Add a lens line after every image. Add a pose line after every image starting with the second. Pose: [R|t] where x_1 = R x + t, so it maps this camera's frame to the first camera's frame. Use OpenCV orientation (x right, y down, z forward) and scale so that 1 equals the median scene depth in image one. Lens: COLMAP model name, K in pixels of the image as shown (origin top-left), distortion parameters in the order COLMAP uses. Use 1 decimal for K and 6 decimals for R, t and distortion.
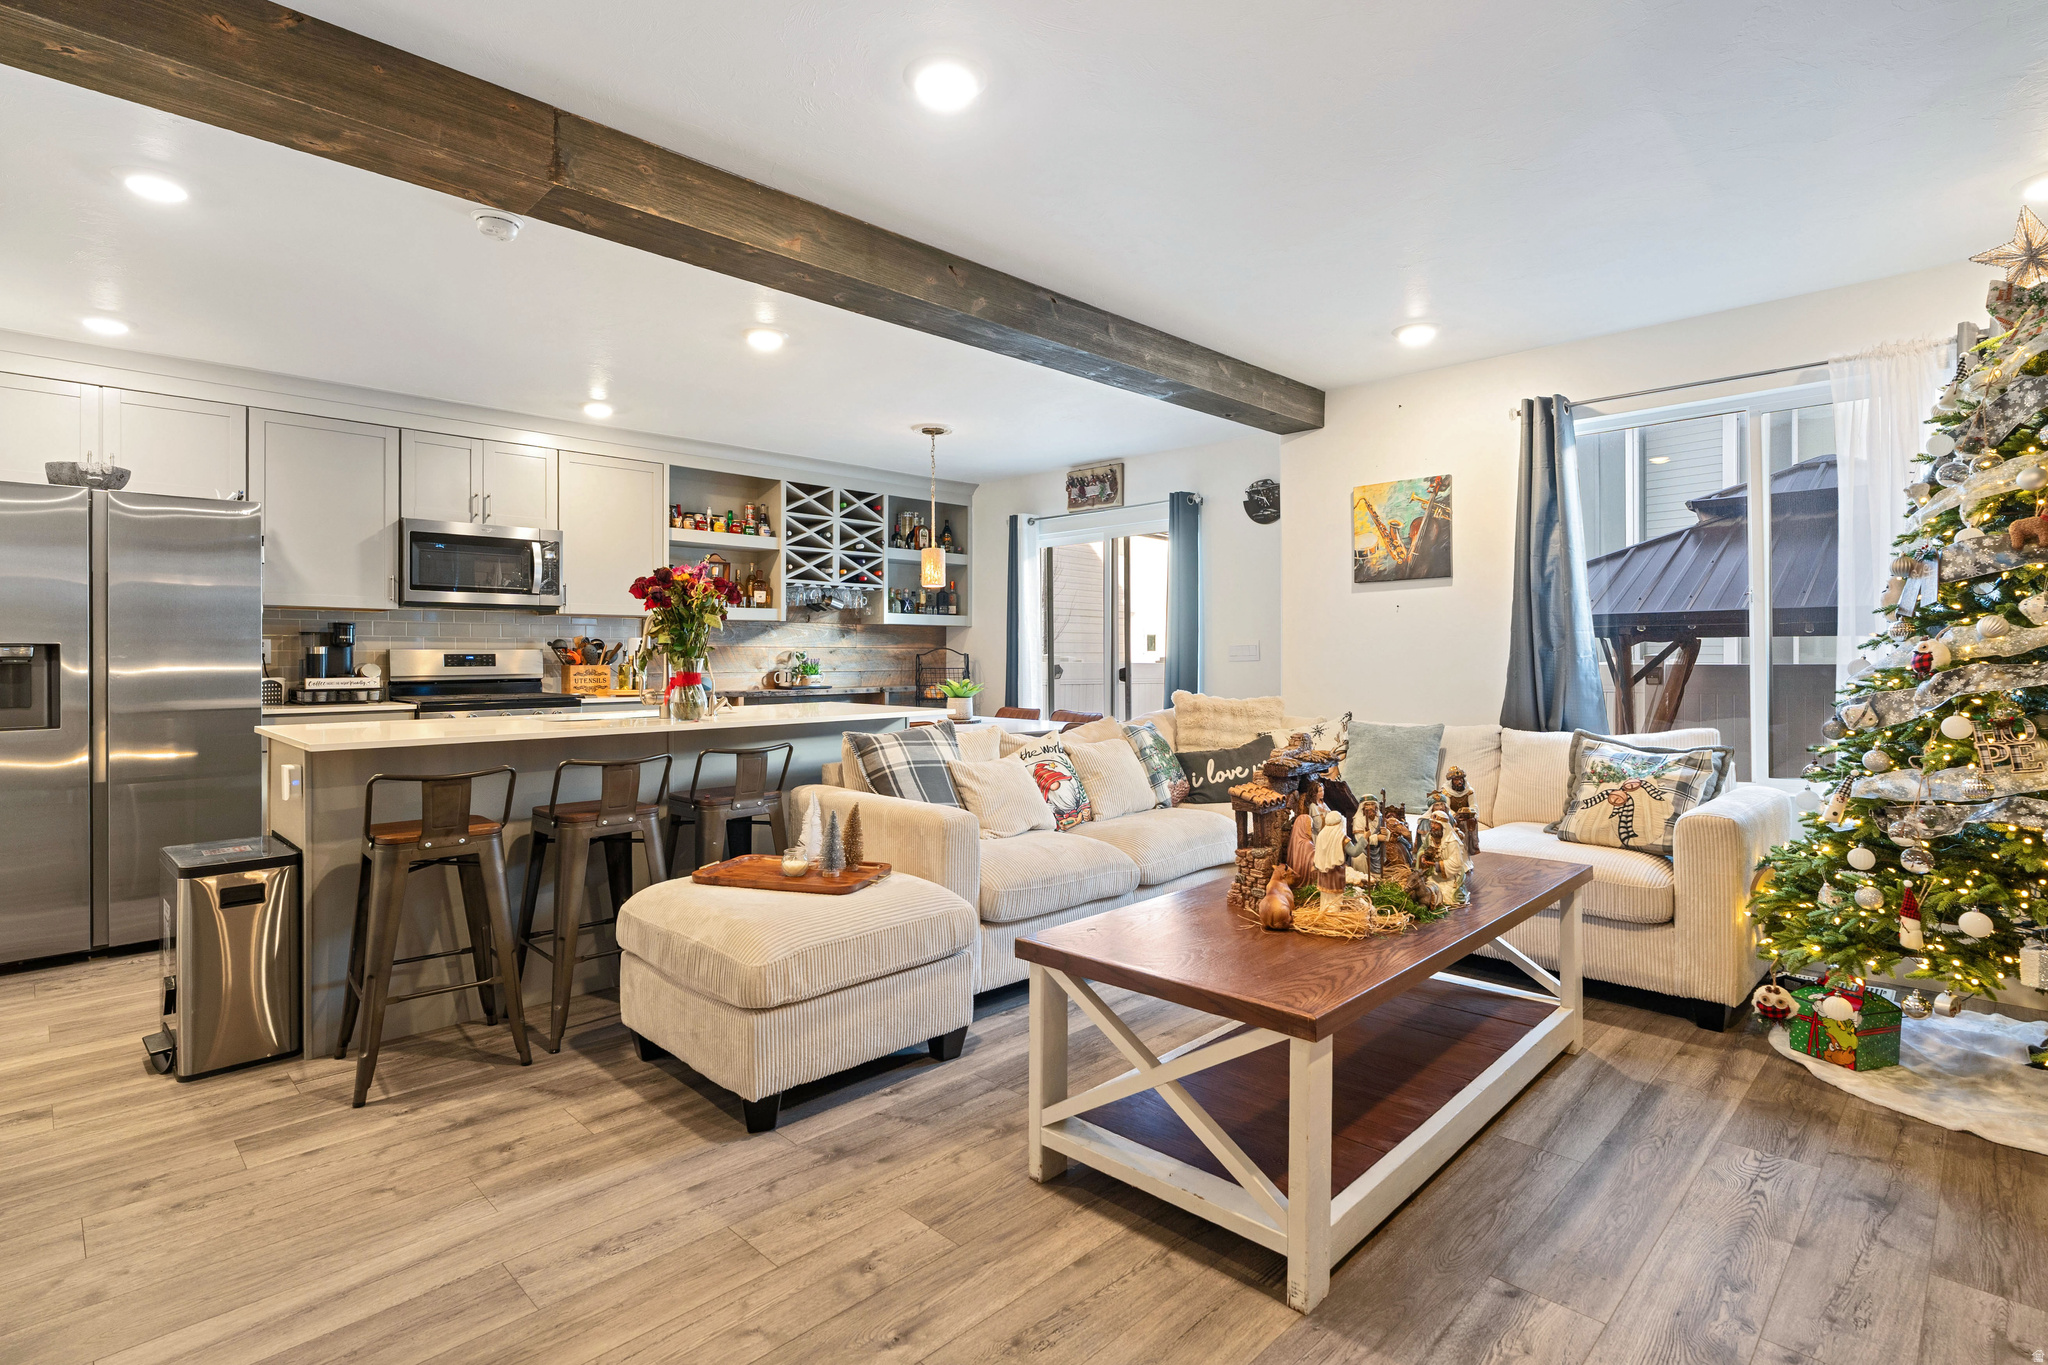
lens RADIAL K [[998.0, 0, 1015.9], [0, 998.0, 651.7], [0, 0, 1]] dist [-0.010965, 0.005819]
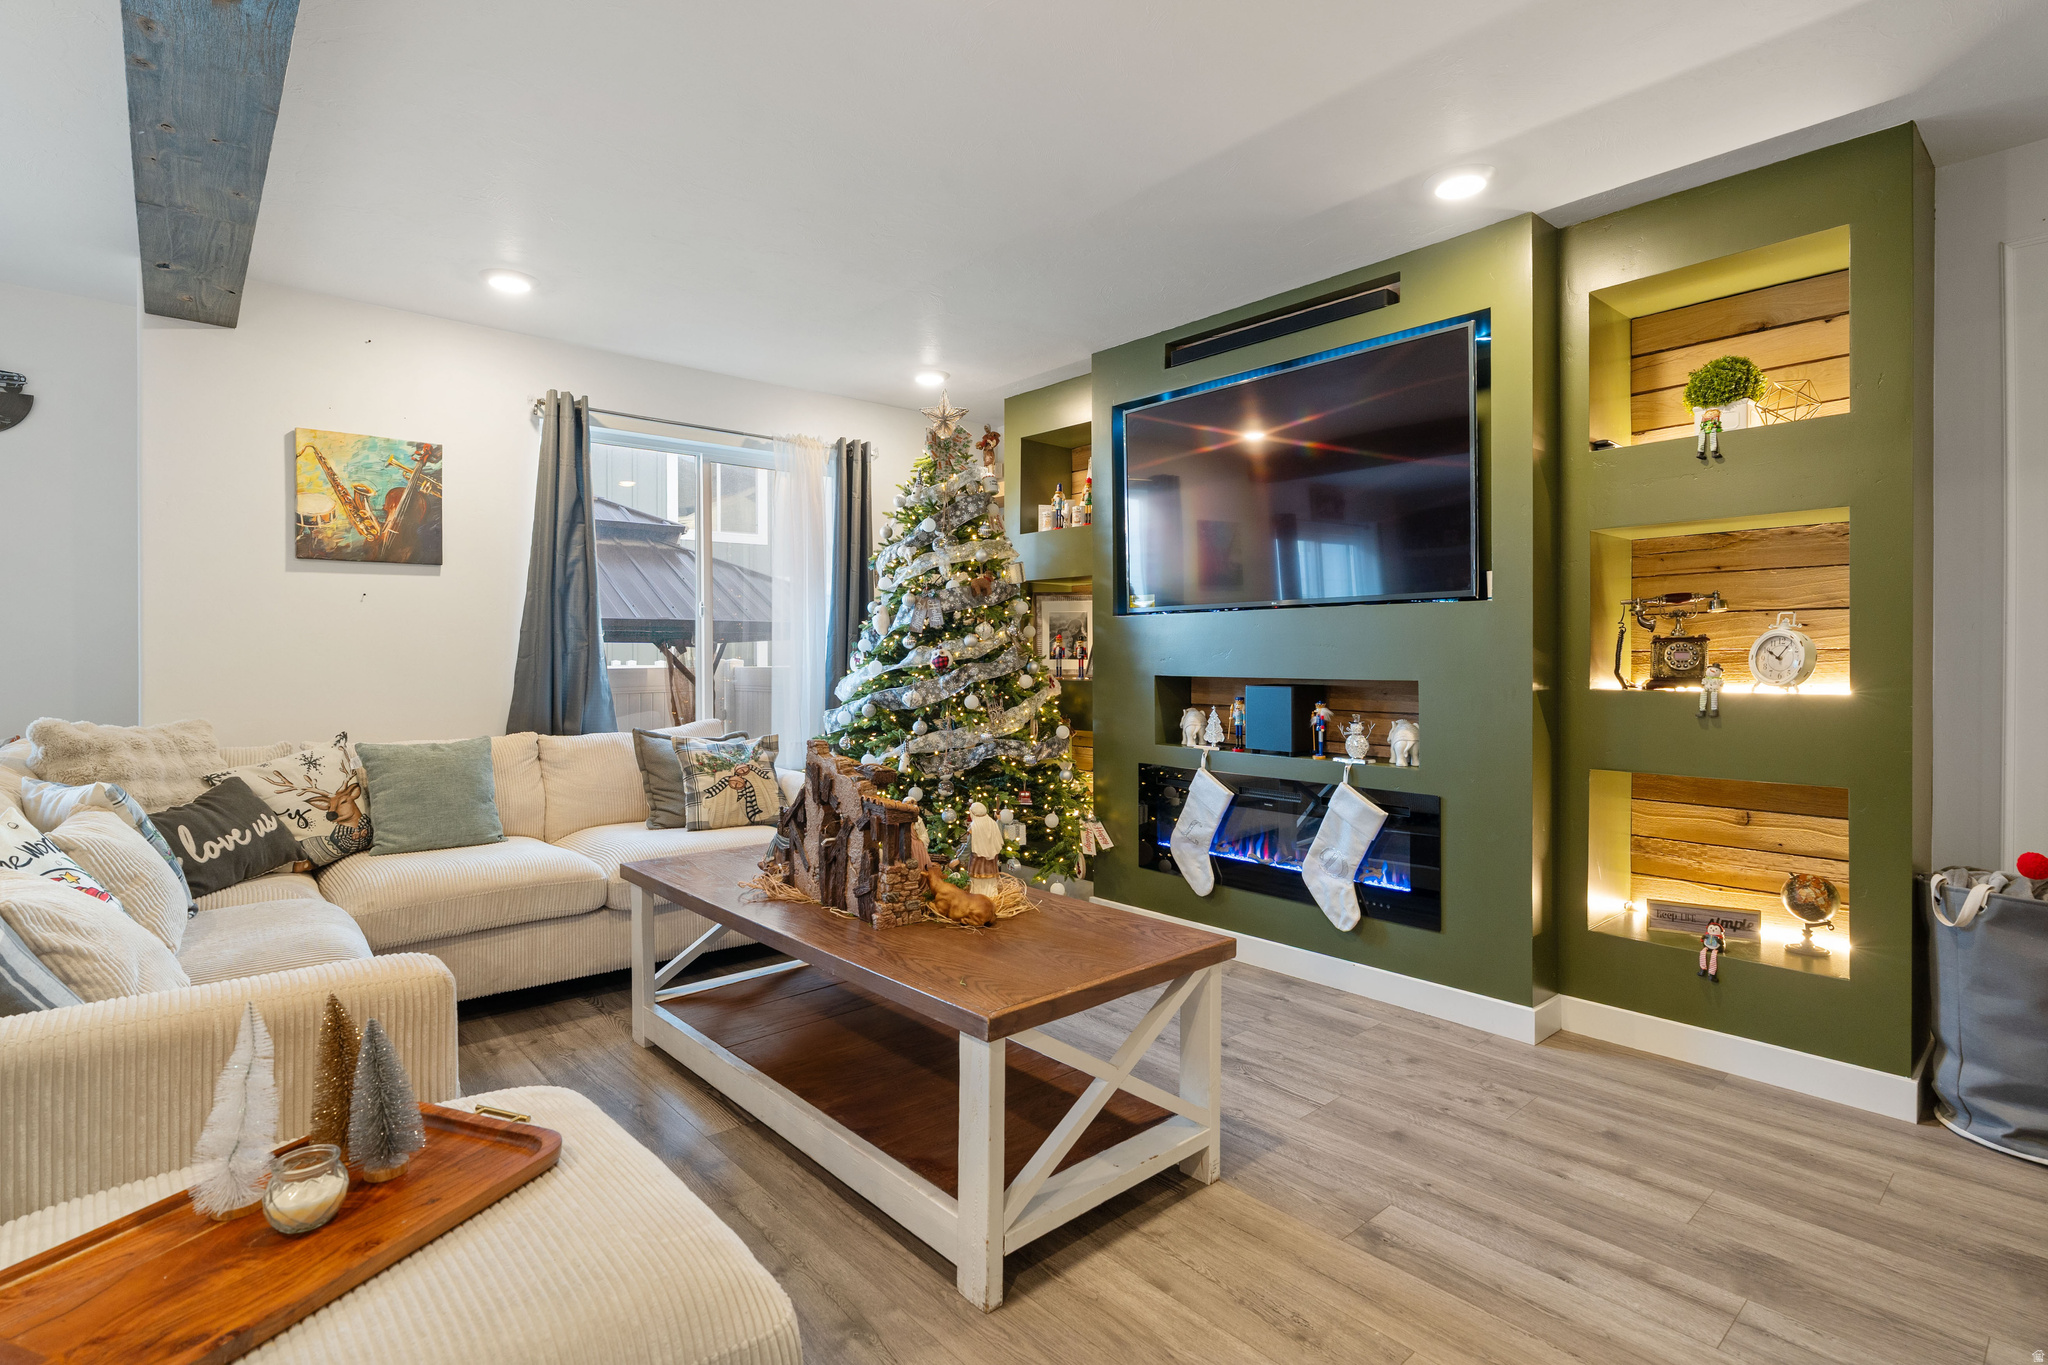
lens RADIAL K [[987.3, 0, 1018.0], [0, 987.3, 659.6], [0, 0, 1]] dist [-0.007110, 0.001275]
pose [[0.066773, 0.000852, 0.997768, -0.364724], [-0.005416, 0.999985, -0.000491, 0.003485], [-0.997754, -0.005371, 0.066776, 0.439671]]
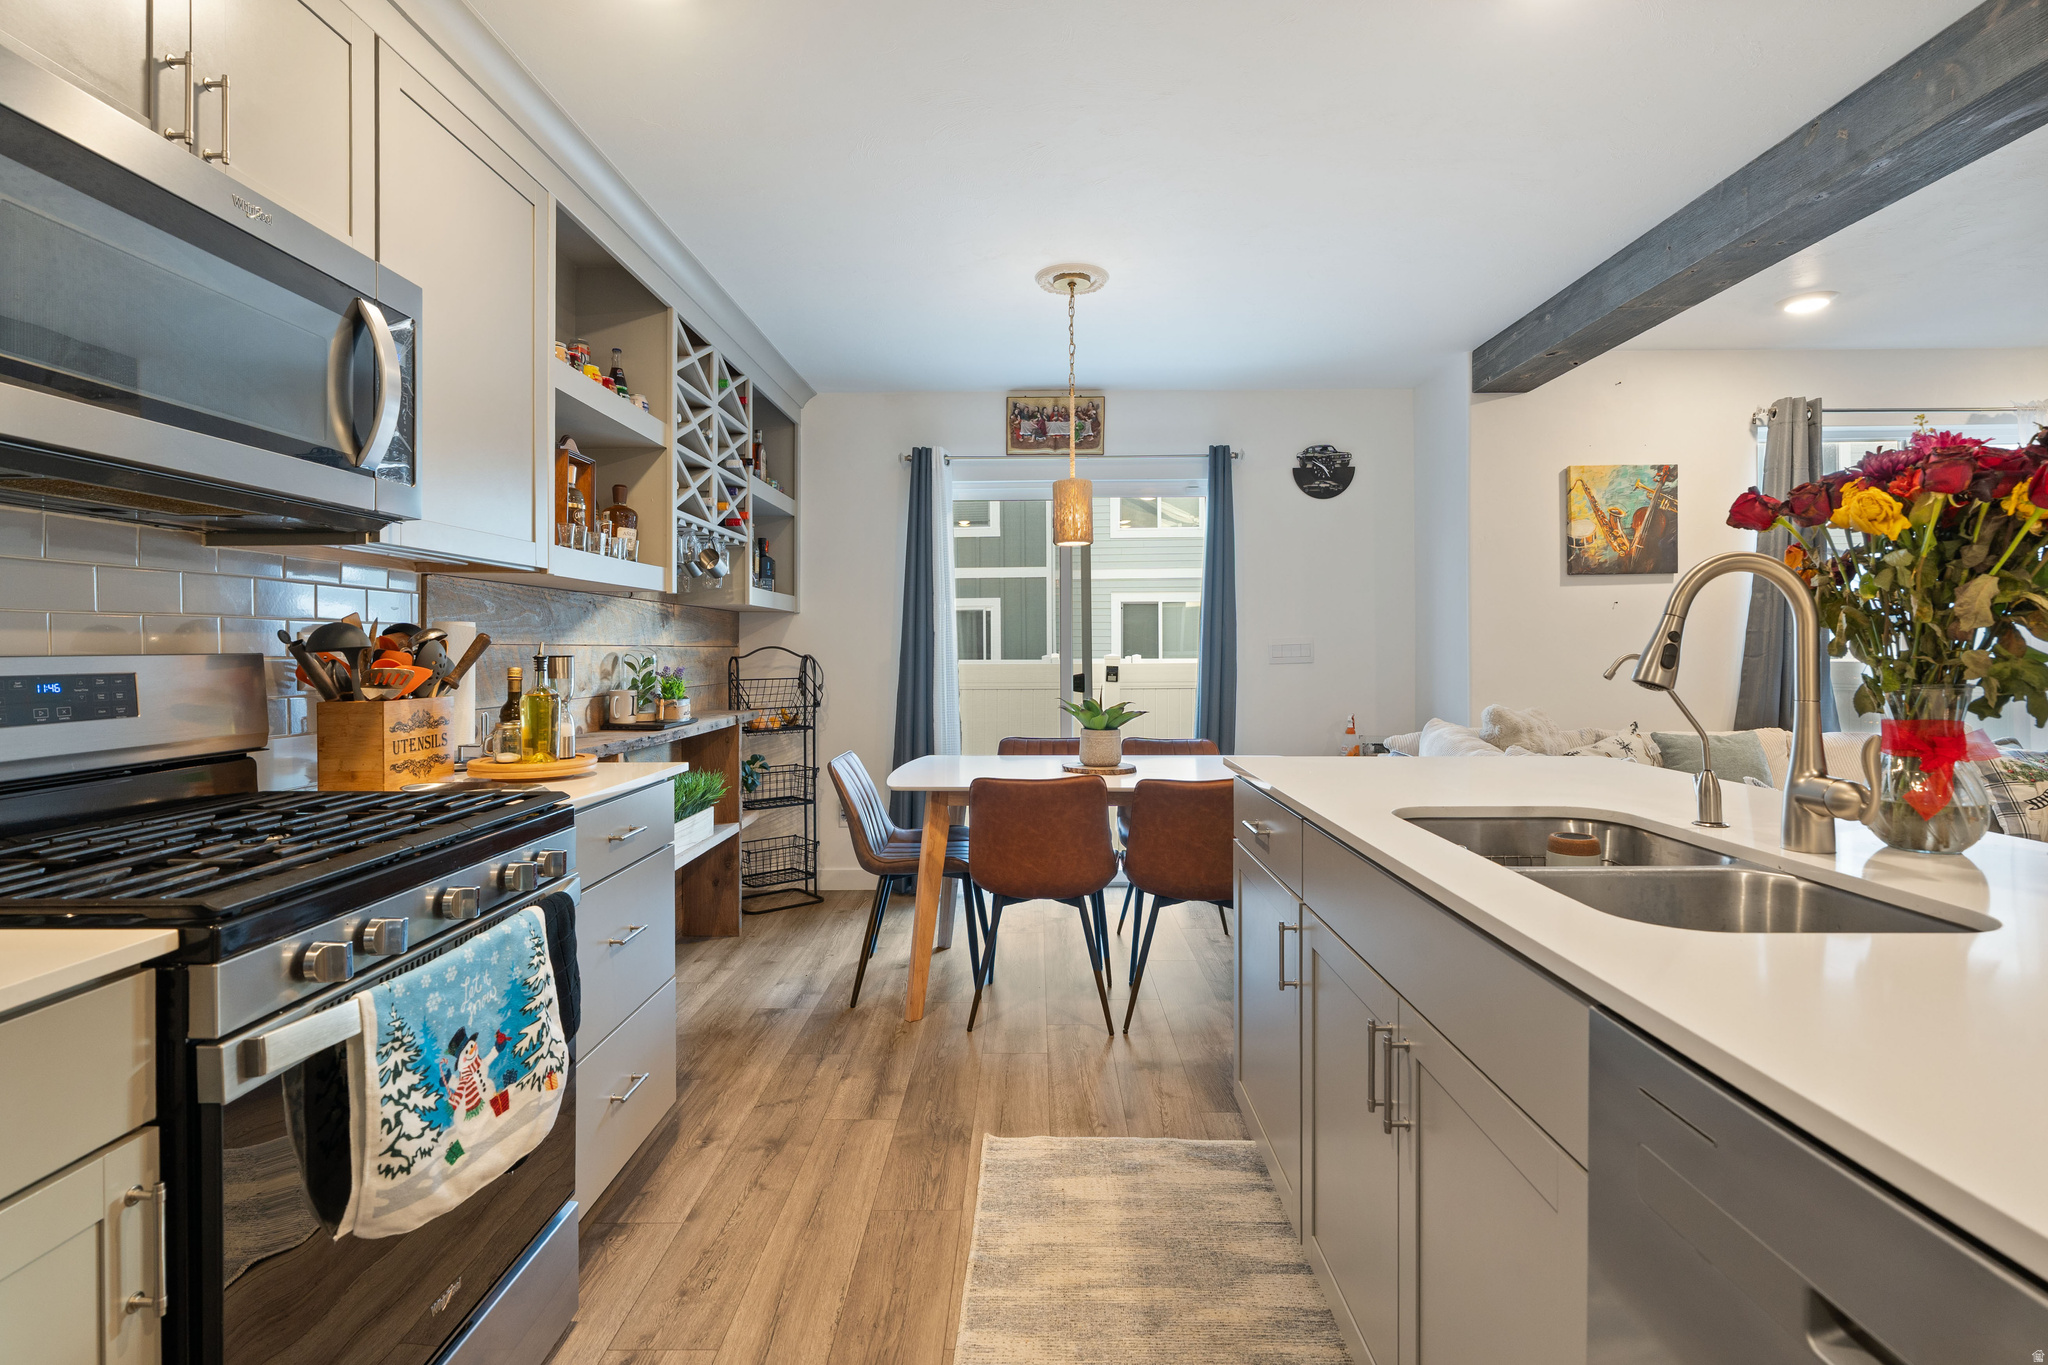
lens RADIAL K [[976.9, 0, 1022.5], [0, 976.9, 647.2], [0, 0, 1]] dist [-0.003407, 0.000256]
pose [[0.714741, -0.000404, 0.699389, -0.638413], [-0.000082, 1.000000, 0.000662, -0.005626], [-0.699389, -0.000531, 0.714741, 0.755476]]
